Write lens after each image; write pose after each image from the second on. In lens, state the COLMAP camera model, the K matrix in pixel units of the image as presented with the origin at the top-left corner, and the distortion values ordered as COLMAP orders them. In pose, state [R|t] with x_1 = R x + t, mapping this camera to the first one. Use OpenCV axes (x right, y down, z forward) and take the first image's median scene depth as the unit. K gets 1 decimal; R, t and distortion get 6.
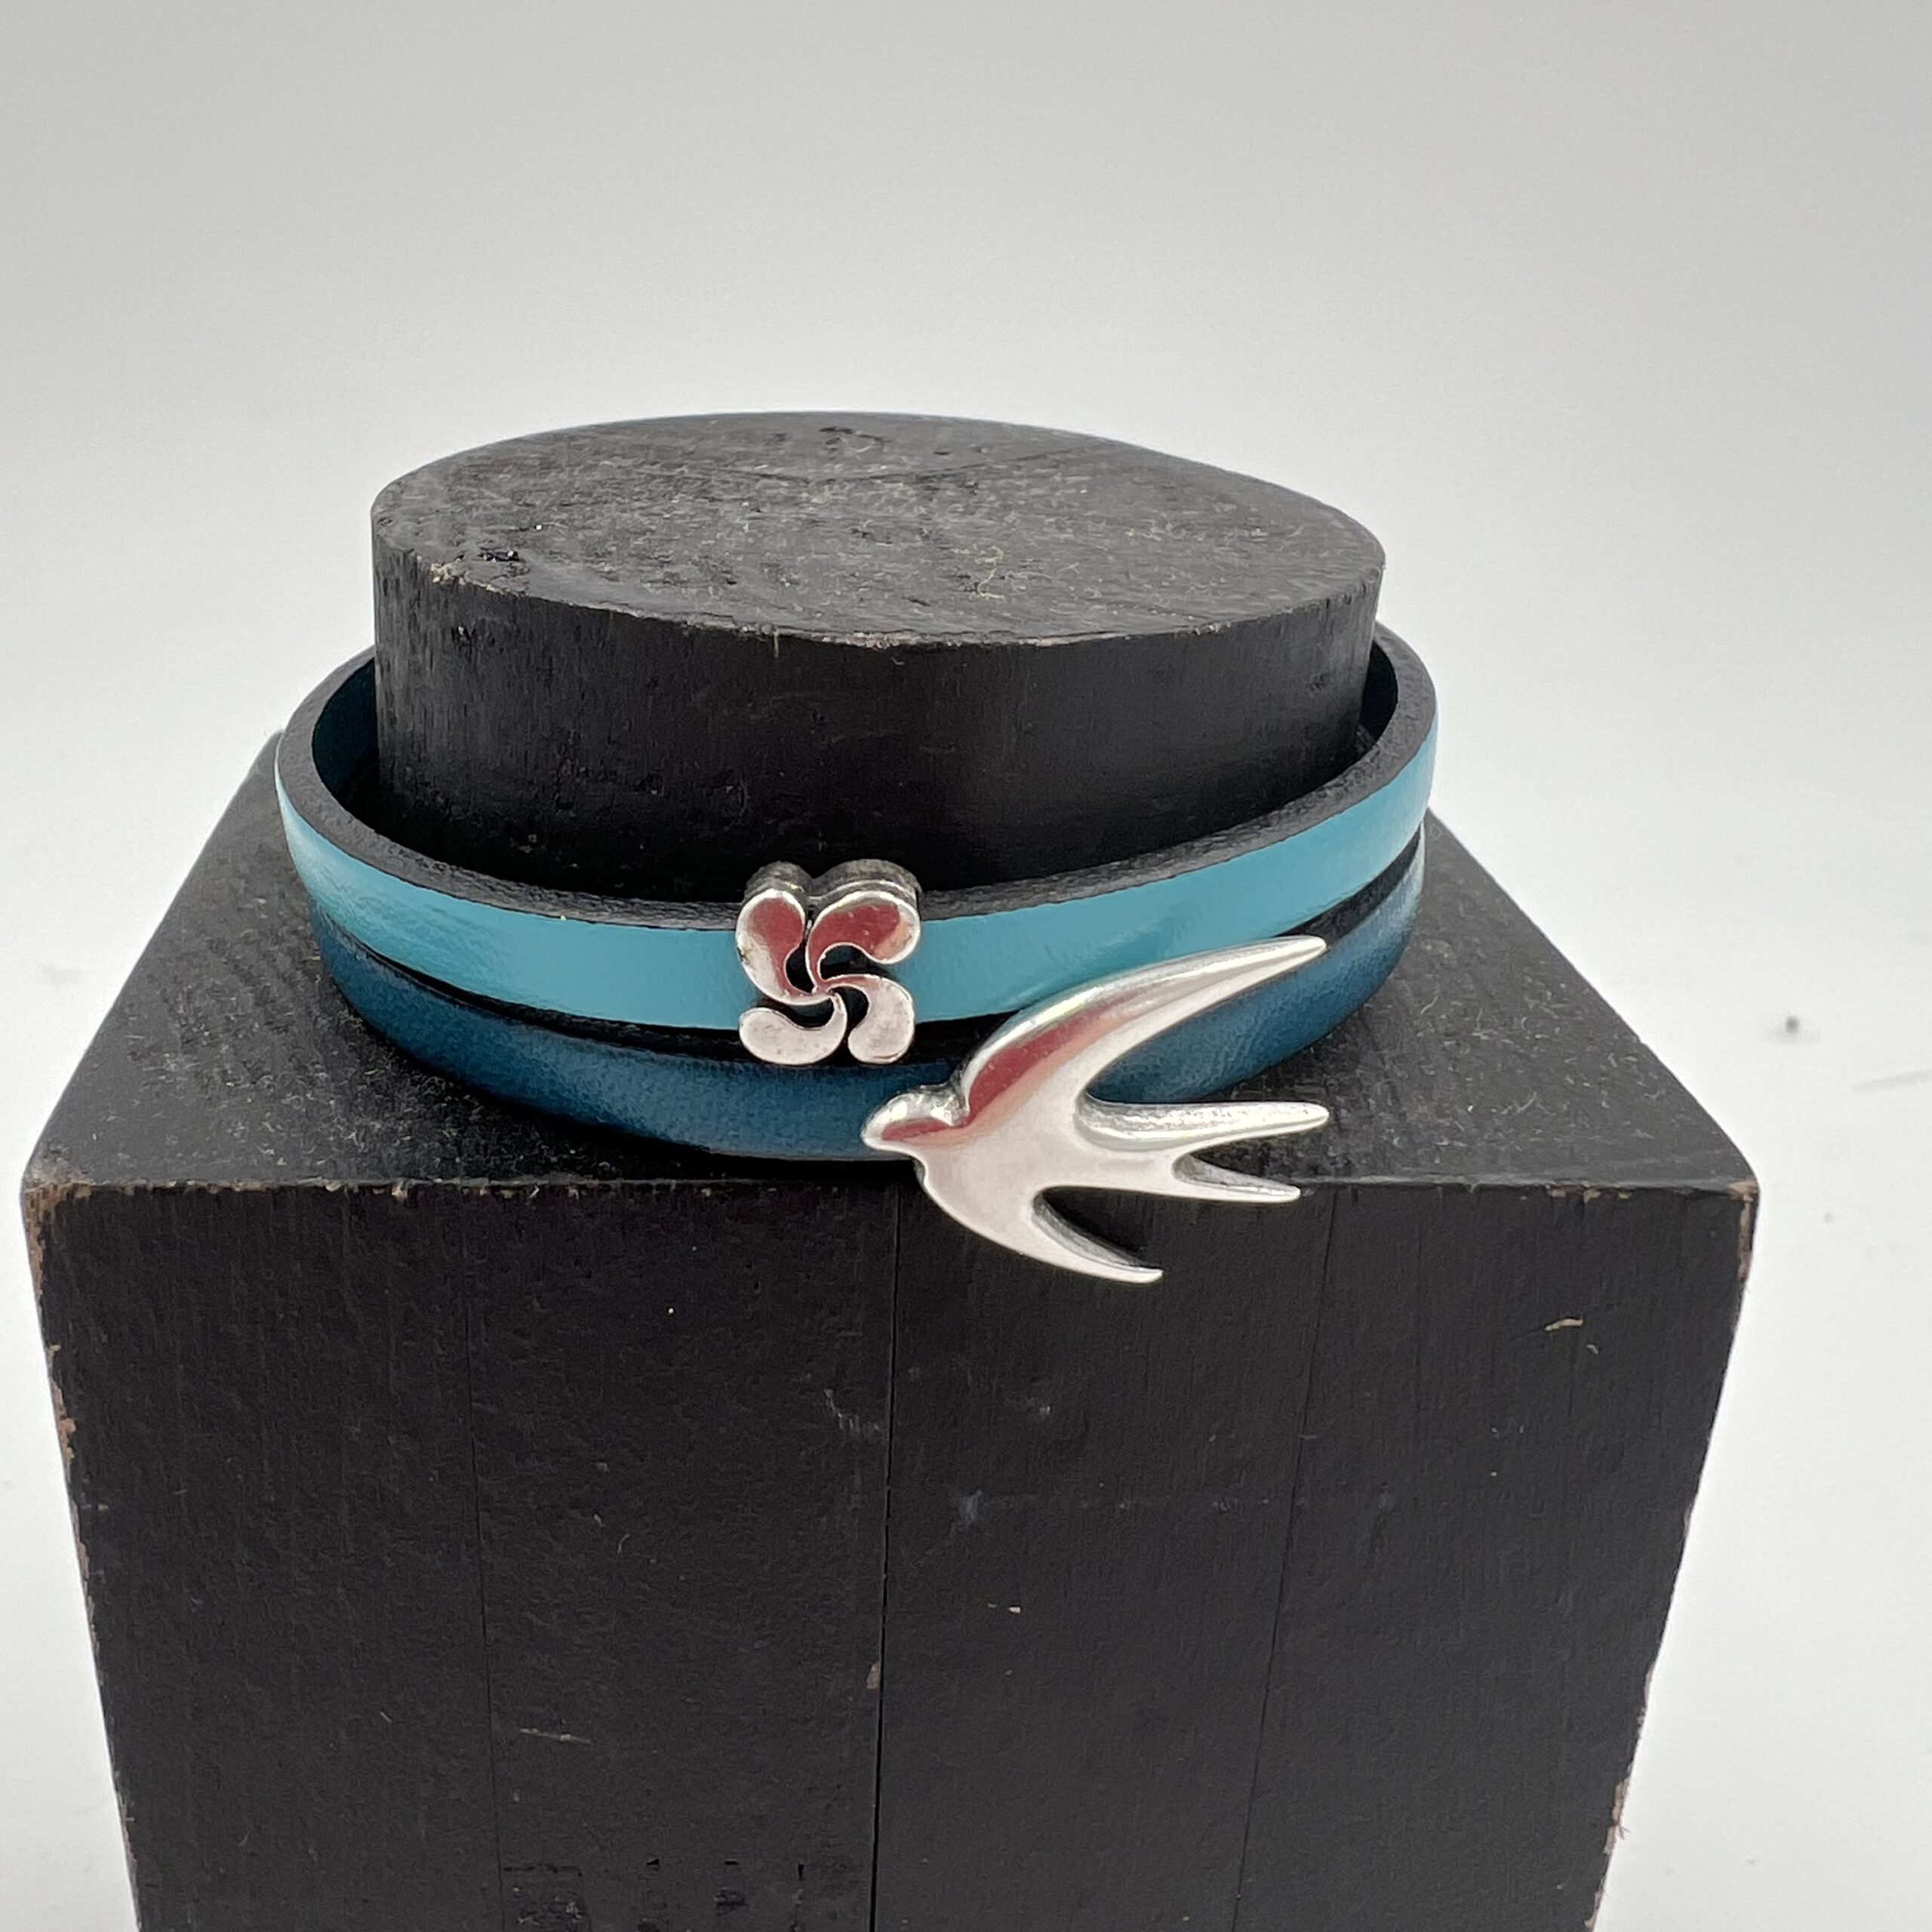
lens RADIAL K [[2028.2, 0, 972.3], [0, 2028.2, 955.4], [0, 0, 1]] dist [-0.006789, 0.000000]
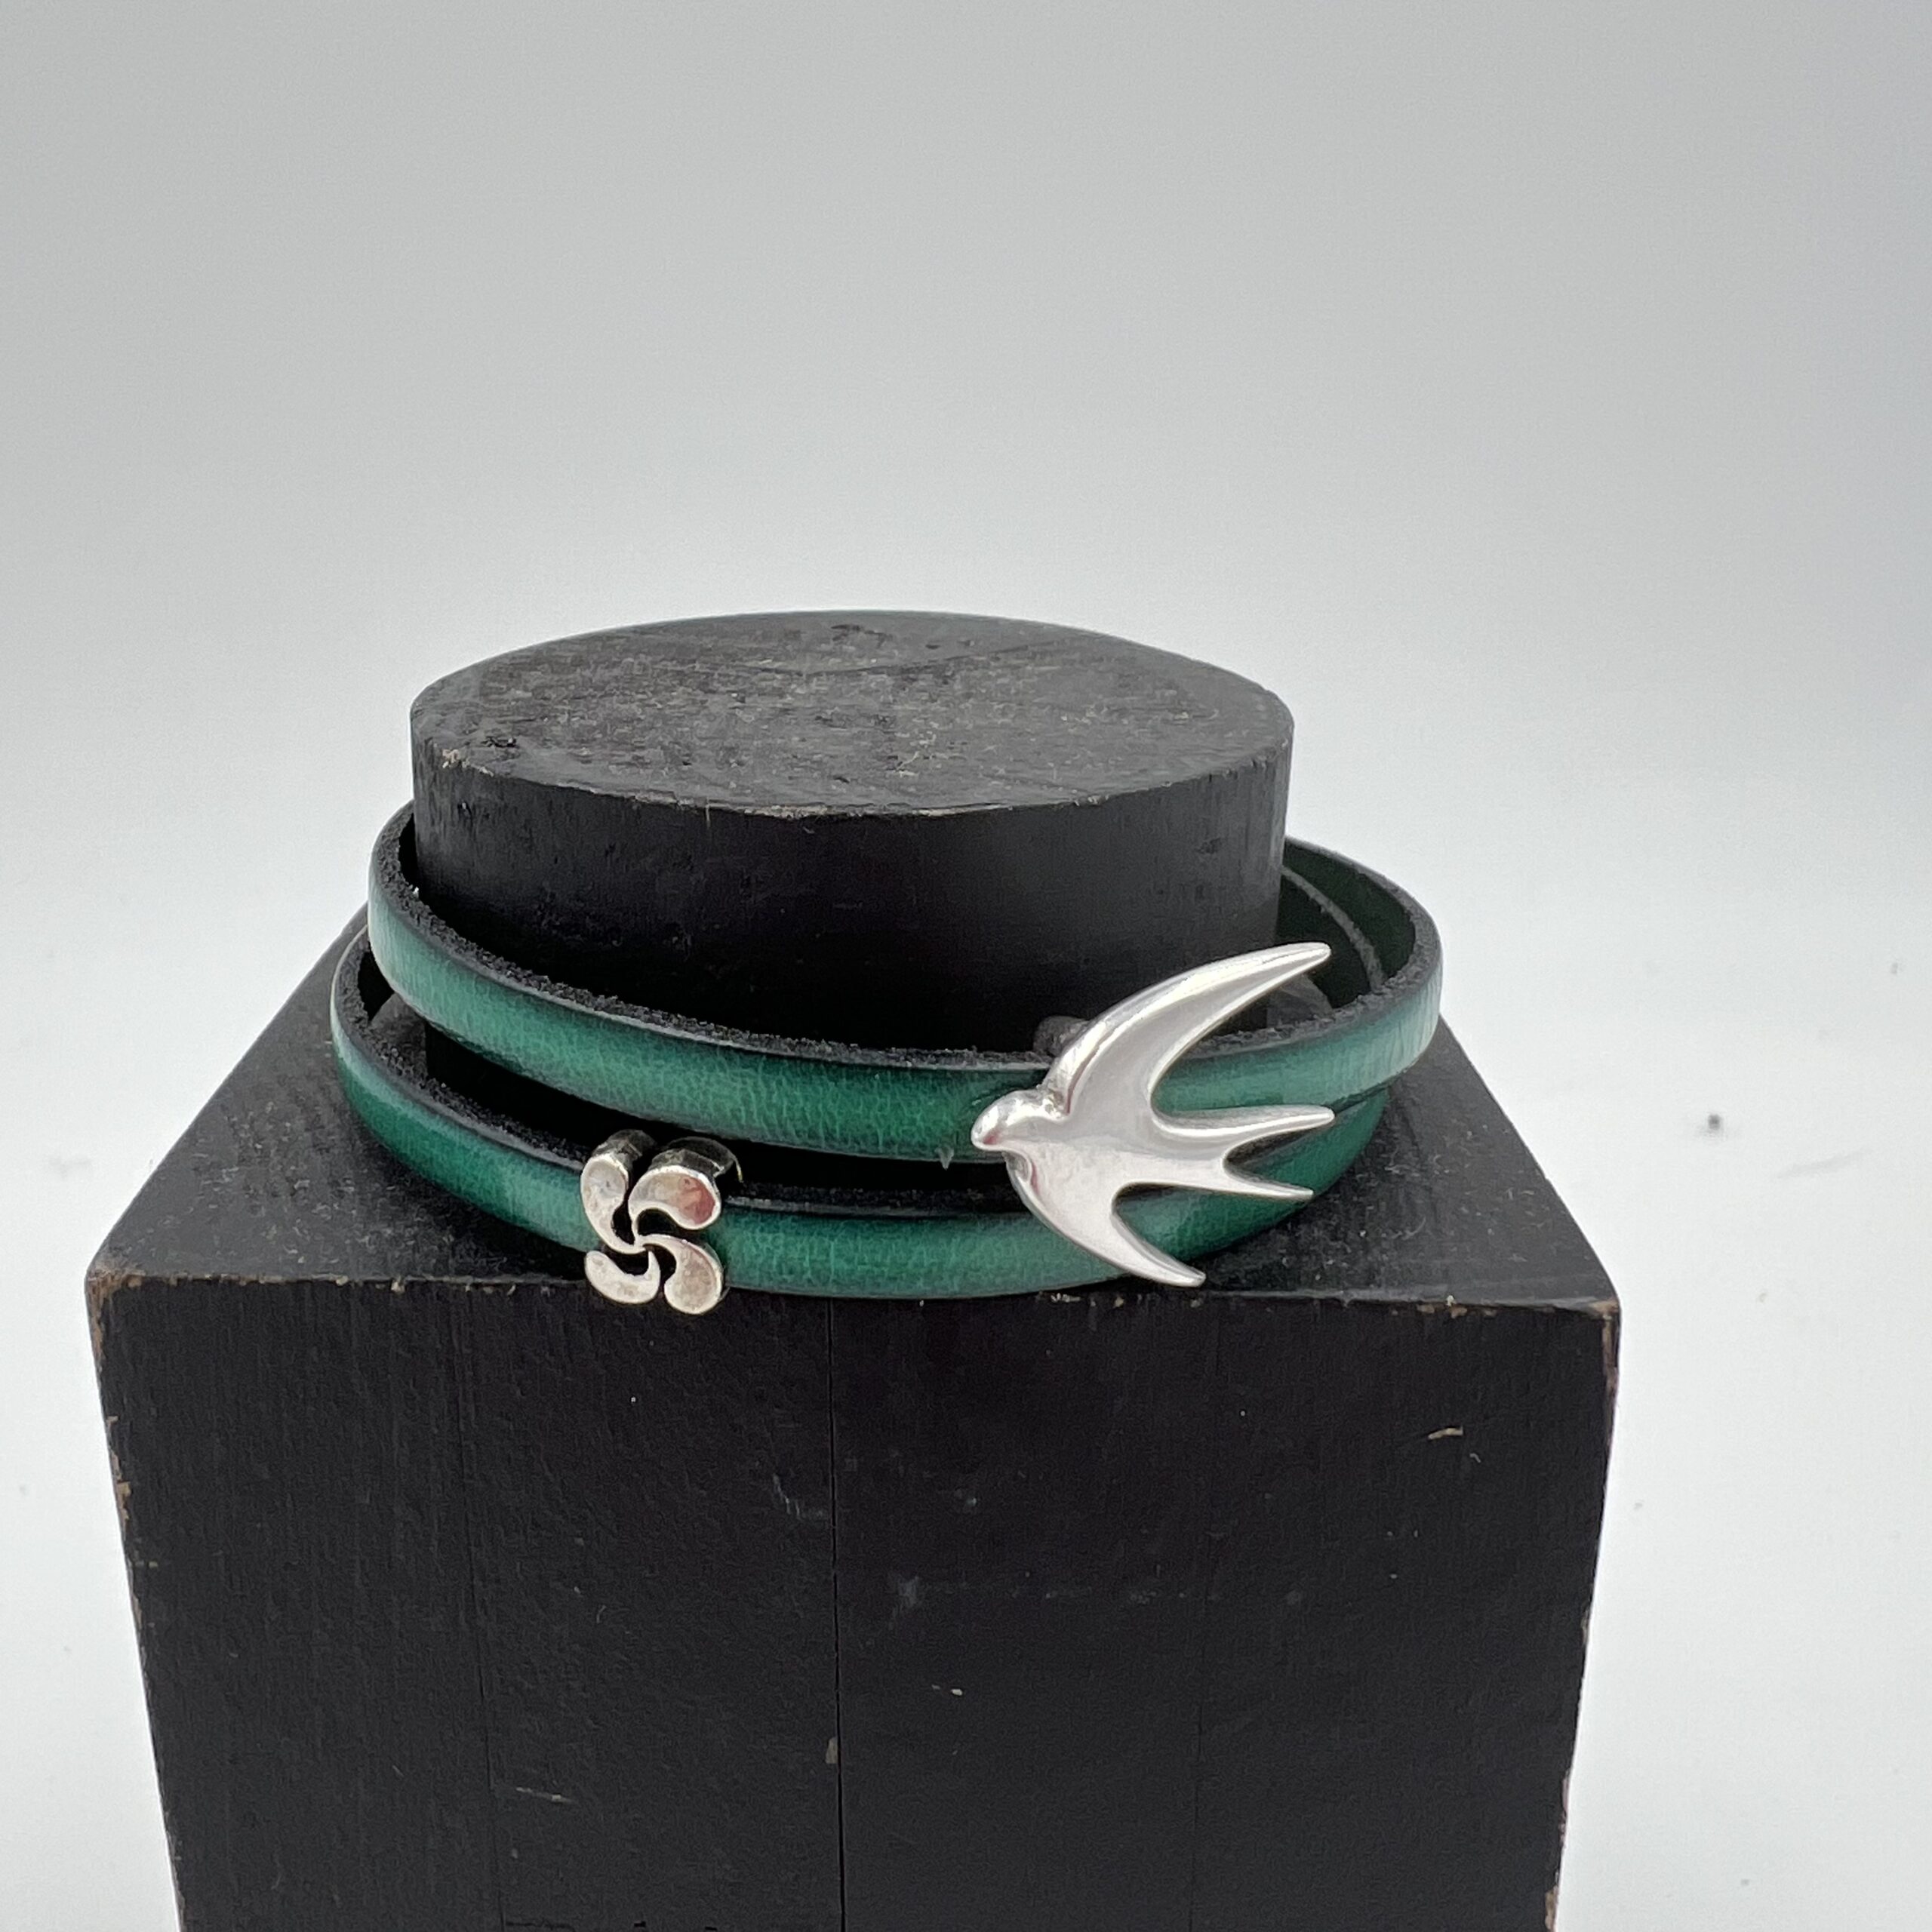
lens RADIAL K [[2028.2, 0, 960.8], [0, 2028.2, 974.8], [0, 0, 1]] dist [-0.006789, 0.000000]
pose [[0.995273, 0.002221, -0.097095, 0.140318], [-0.009556, 0.997127, -0.075143, 0.021460], [0.096649, 0.075715, 0.992434, -0.123250]]
